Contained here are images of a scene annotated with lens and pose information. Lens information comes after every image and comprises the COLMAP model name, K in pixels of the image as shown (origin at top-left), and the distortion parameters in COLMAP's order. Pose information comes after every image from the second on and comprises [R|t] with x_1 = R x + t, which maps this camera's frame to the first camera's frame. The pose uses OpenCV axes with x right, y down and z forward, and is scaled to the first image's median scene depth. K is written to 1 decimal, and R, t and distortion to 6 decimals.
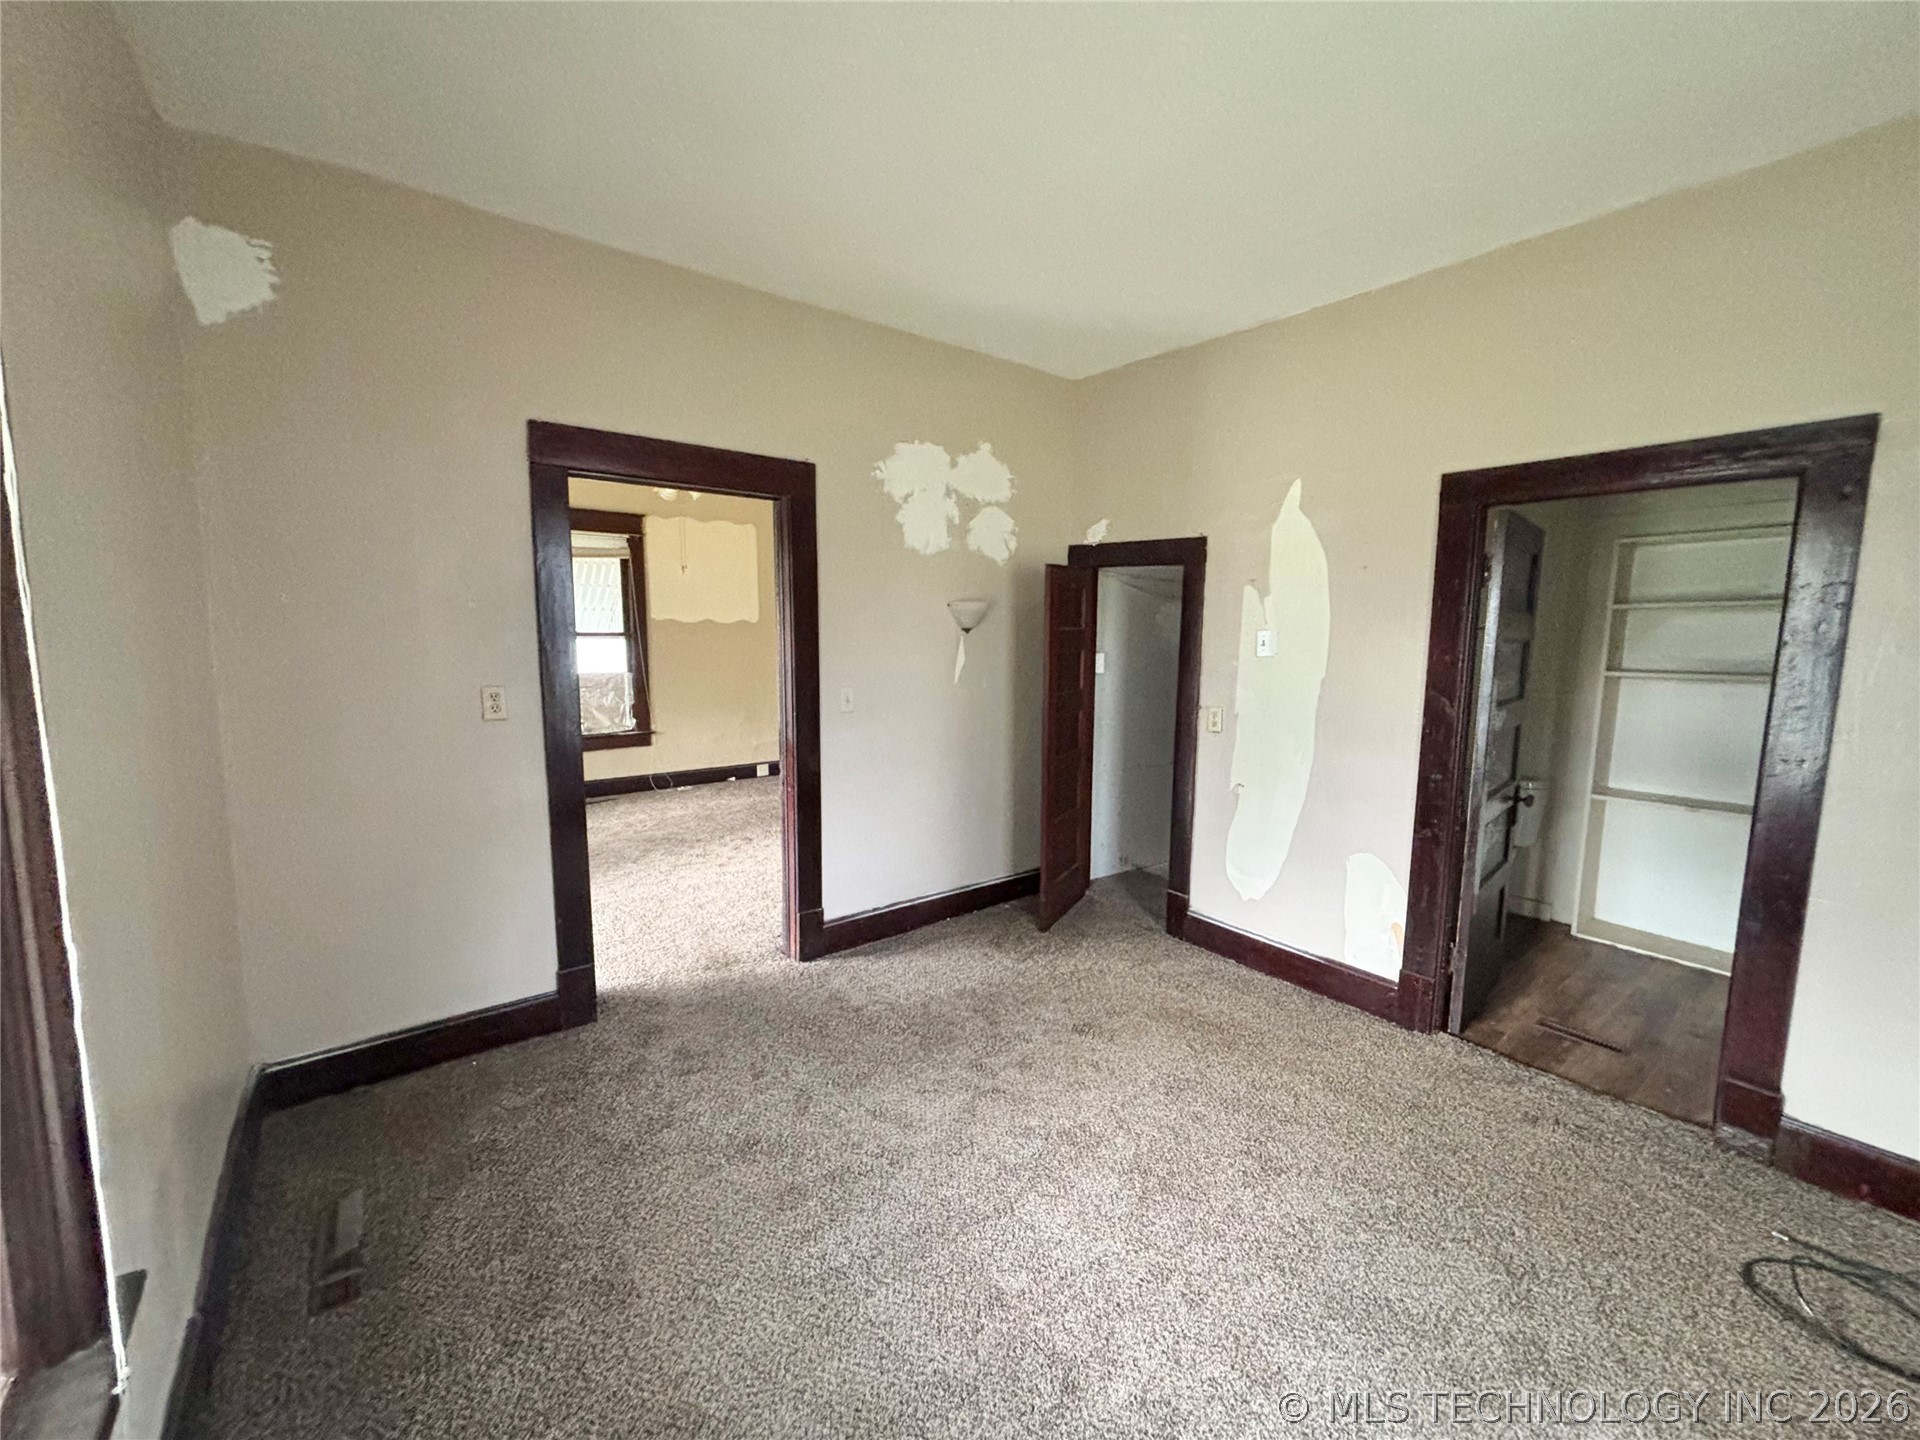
lens RADIAL K [[770.5, 0, 956.5], [0, 770.5, 726.7], [0, 0, 1]] dist [0.005895, -0.000987]
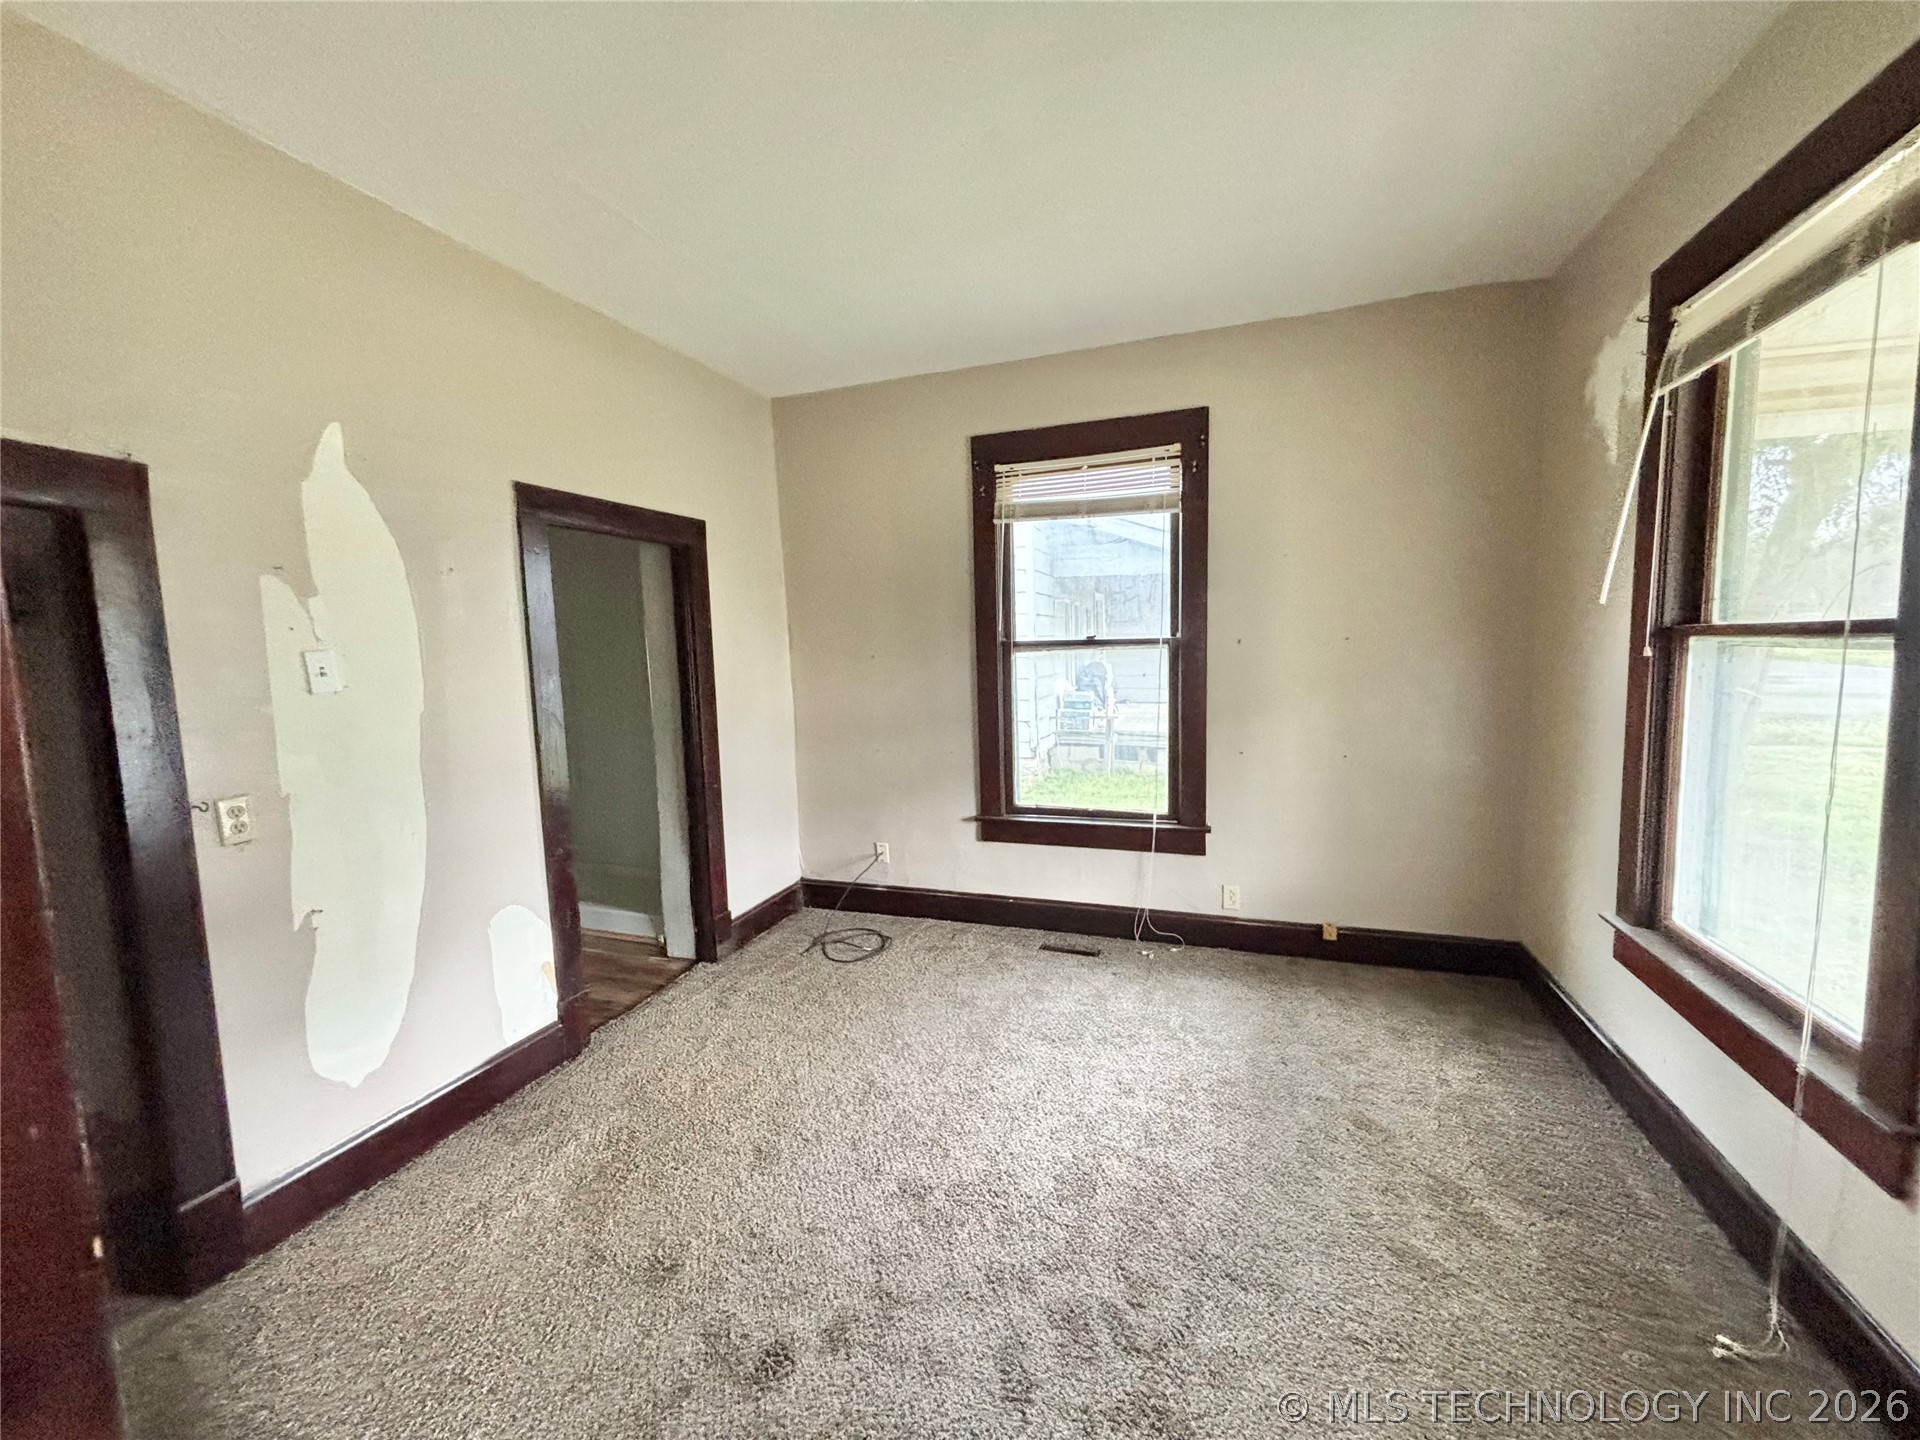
lens RADIAL K [[770.5, 0, 966.8], [0, 770.5, 720.7], [0, 0, 1]] dist [0.005895, -0.000987]
pose [[-0.554524, -0.077980, 0.828506, -0.198574], [0.130299, 0.975184, 0.178995, -0.055427], [-0.821903, 0.207210, -0.530602, 0.445502]]
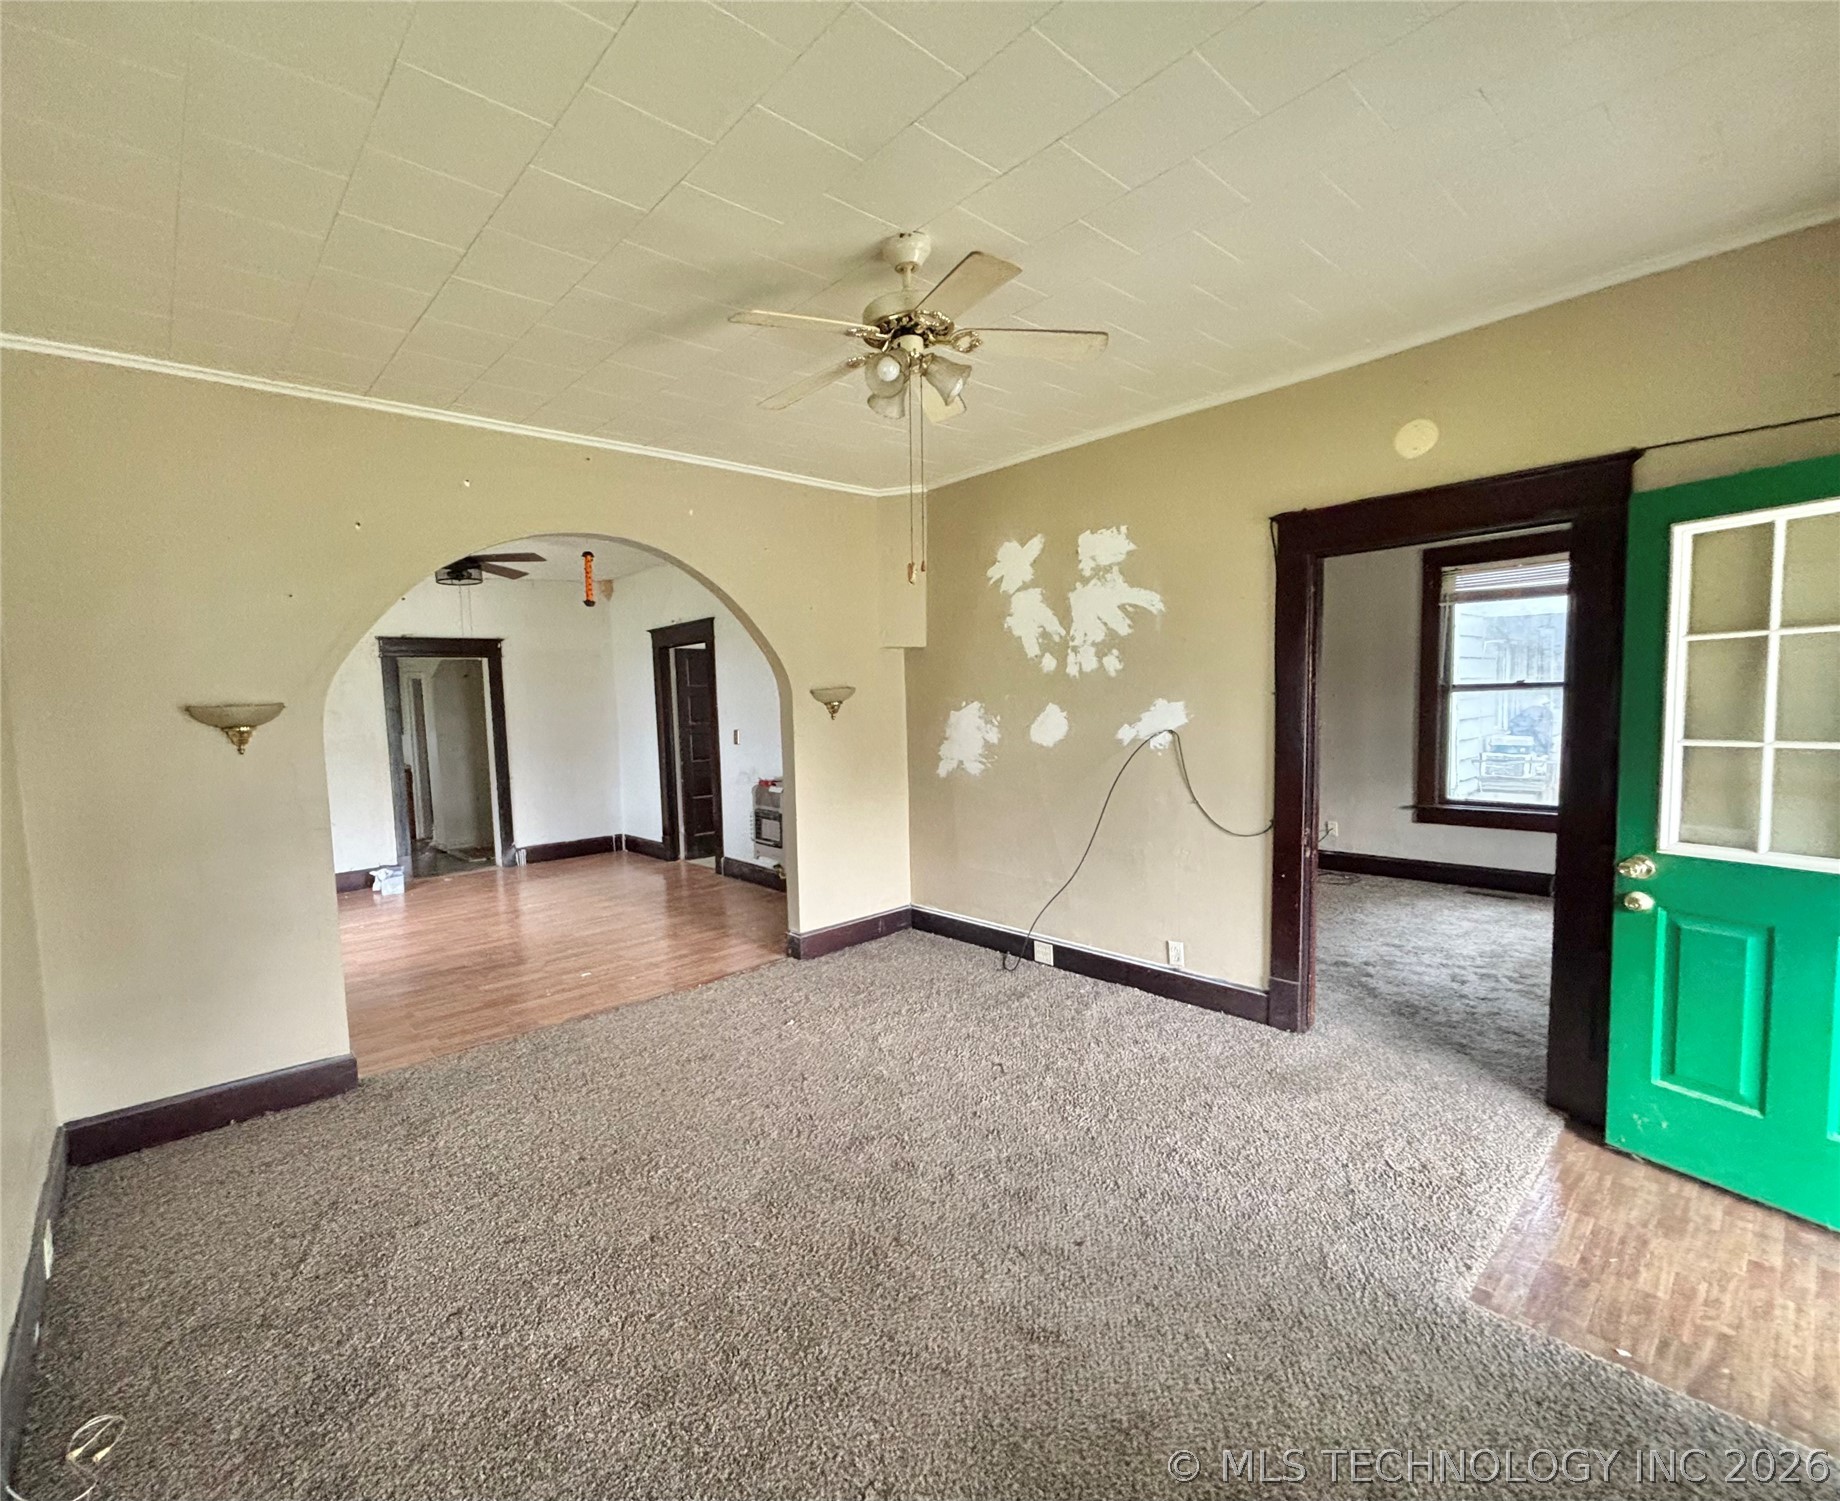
lens RADIAL K [[818.0, 0, 820.7], [0, 818.0, 765.8], [0, 0, 1]] dist [-0.000970, -0.000656]
pose [[-0.026674, -0.084424, 0.996073, -0.611897], [0.162311, 0.982839, 0.087649, -0.108366], [-0.986379, 0.164011, -0.012513, 0.802219]]
